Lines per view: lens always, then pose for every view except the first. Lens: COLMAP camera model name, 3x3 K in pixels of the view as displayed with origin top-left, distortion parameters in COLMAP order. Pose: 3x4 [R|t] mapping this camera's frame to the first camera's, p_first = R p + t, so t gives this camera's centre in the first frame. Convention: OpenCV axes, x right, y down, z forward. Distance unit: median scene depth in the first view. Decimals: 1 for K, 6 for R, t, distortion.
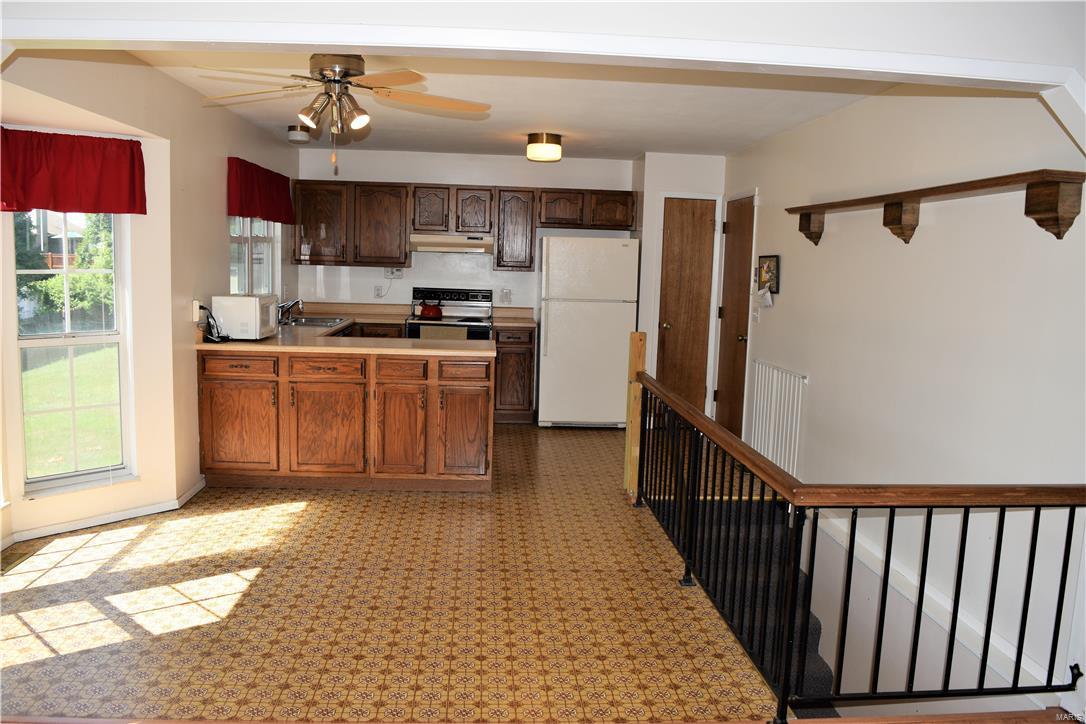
lens RADIAL K [[850.0, 0, 536.9], [0, 850.0, 363.9], [0, 0, 1]] dist [-0.093583, 0.013020]
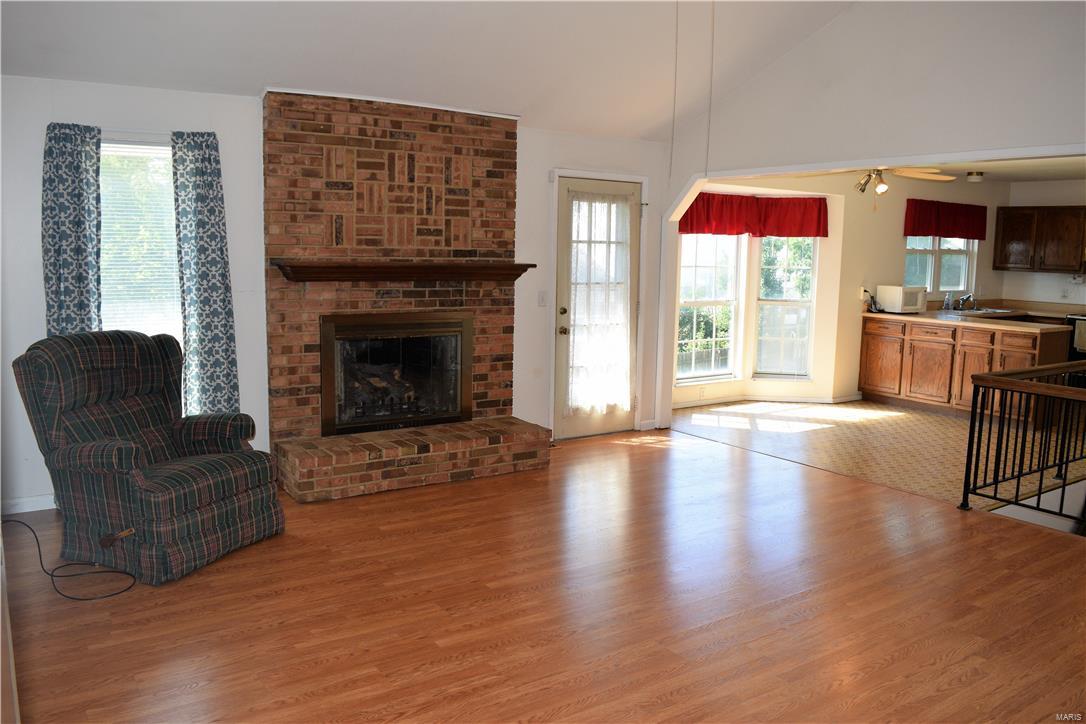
lens RADIAL K [[850.0, 0, 536.9], [0, 850.0, 363.9], [0, 0, 1]] dist [-0.093583, 0.013020]
pose [[0.506321, 0.095227, -0.857071, 0.751904], [-0.110280, 0.992874, 0.045167, 0.078249], [0.855264, 0.071649, 0.513215, -0.440997]]
